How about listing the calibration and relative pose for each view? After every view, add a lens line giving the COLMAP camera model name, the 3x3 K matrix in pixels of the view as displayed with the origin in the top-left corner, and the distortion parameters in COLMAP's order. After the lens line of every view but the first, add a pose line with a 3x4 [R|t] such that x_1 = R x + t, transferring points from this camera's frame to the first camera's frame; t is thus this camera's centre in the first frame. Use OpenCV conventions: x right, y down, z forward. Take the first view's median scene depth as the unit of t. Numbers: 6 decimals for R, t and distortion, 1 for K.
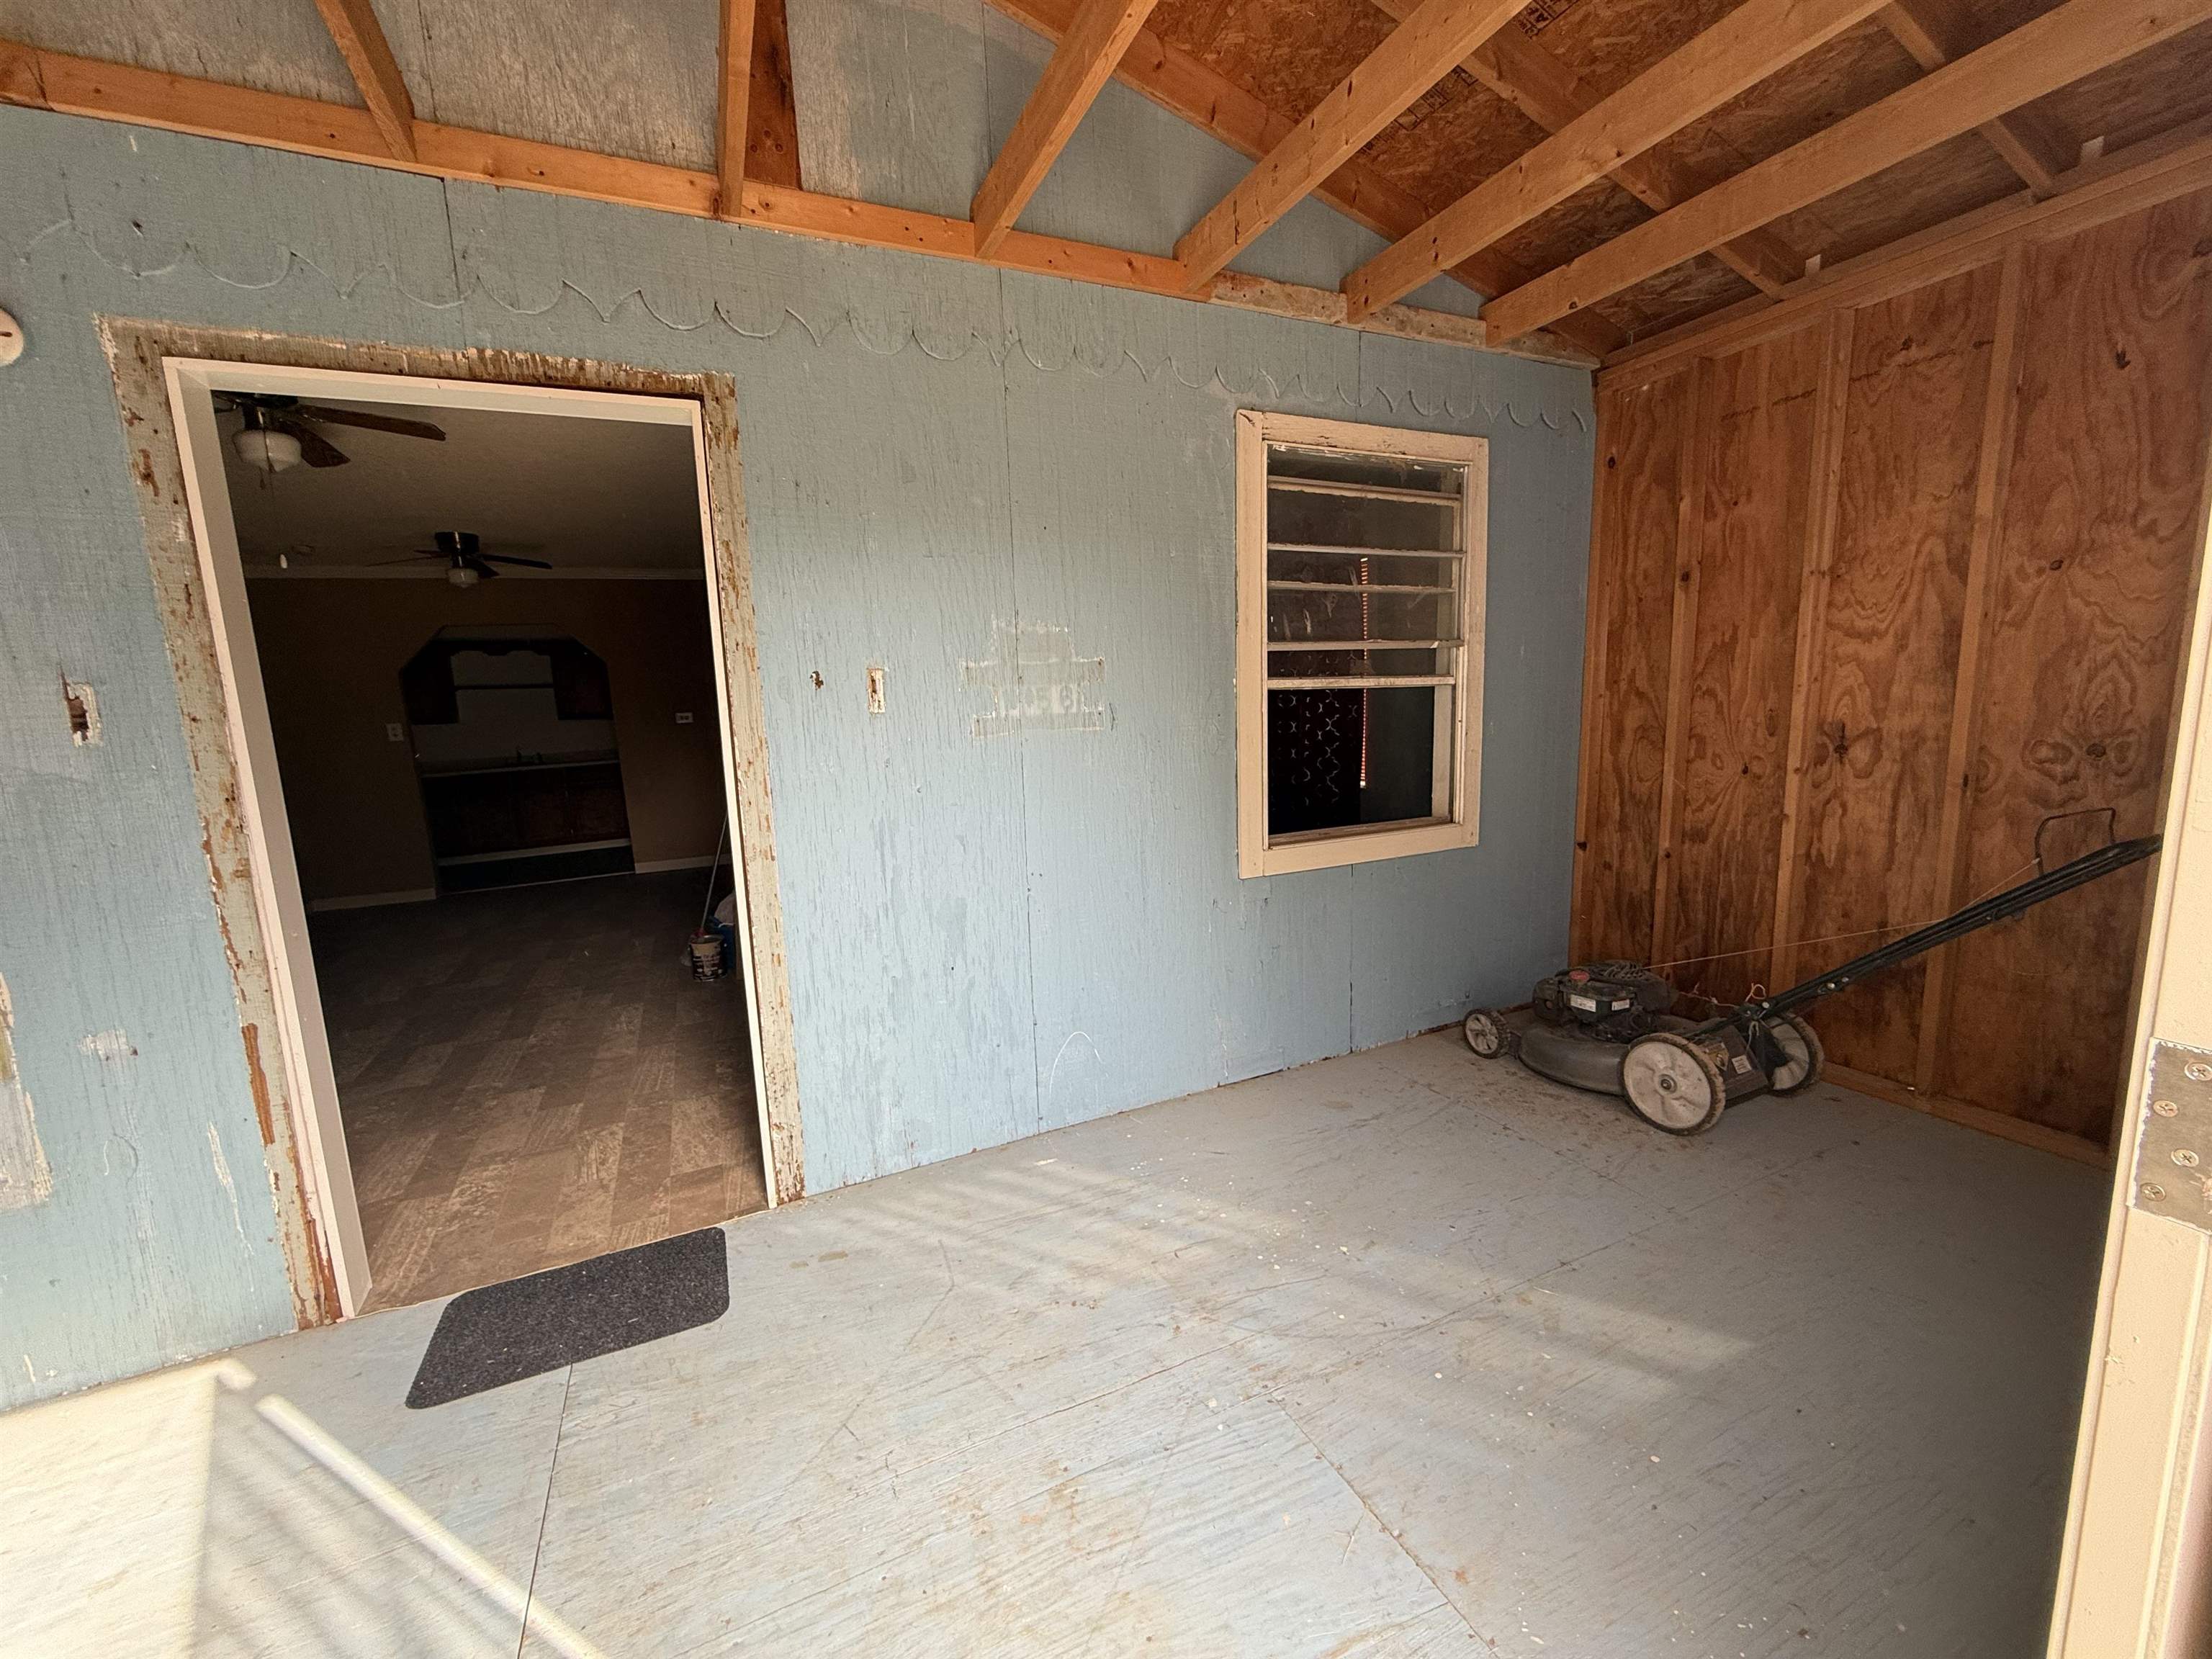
lens RADIAL K [[892.0, 0, 1097.6], [0, 892.0, 829.8], [0, 0, 1]] dist [0.000481, -0.000293]
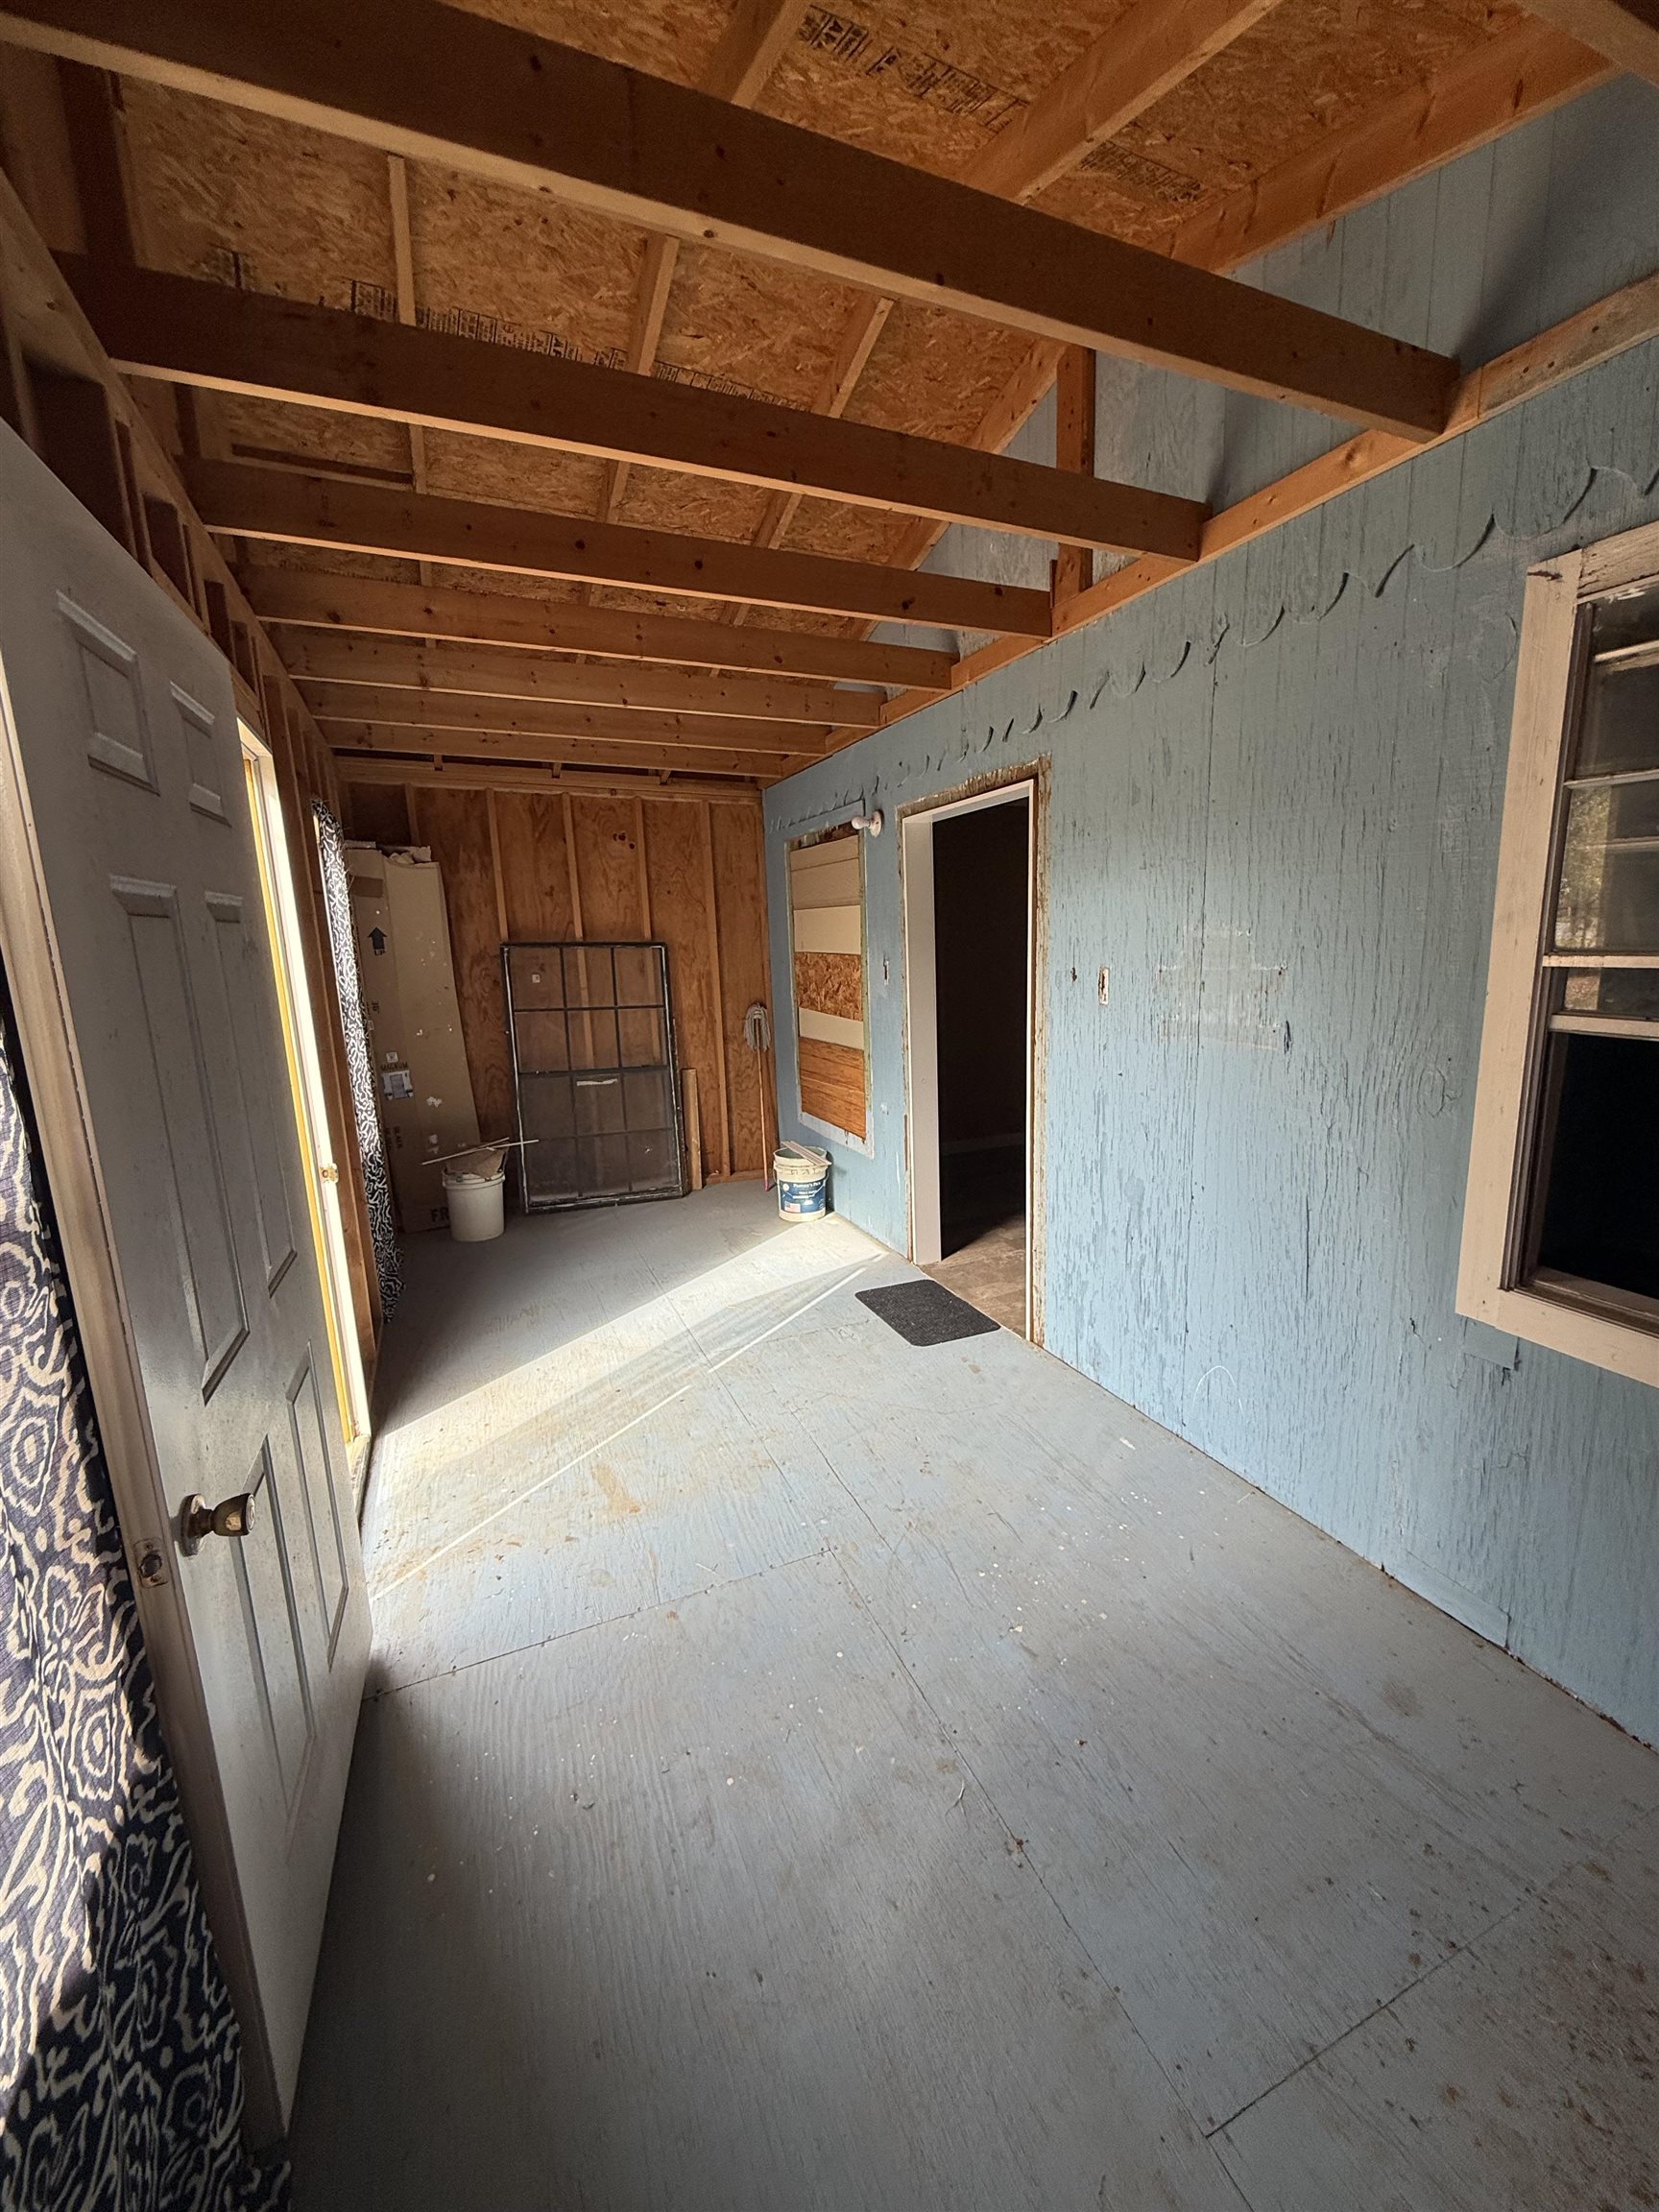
lens RADIAL K [[892.0, 0, 828.5], [0, 892.0, 1102.7], [0, 0, 1]] dist [0.000481, -0.000293]
pose [[-0.037155, 0.223815, -0.973923, 0.929014], [-0.114590, 0.967213, 0.226644, -0.224212], [0.992718, 0.120022, -0.010290, 0.638770]]
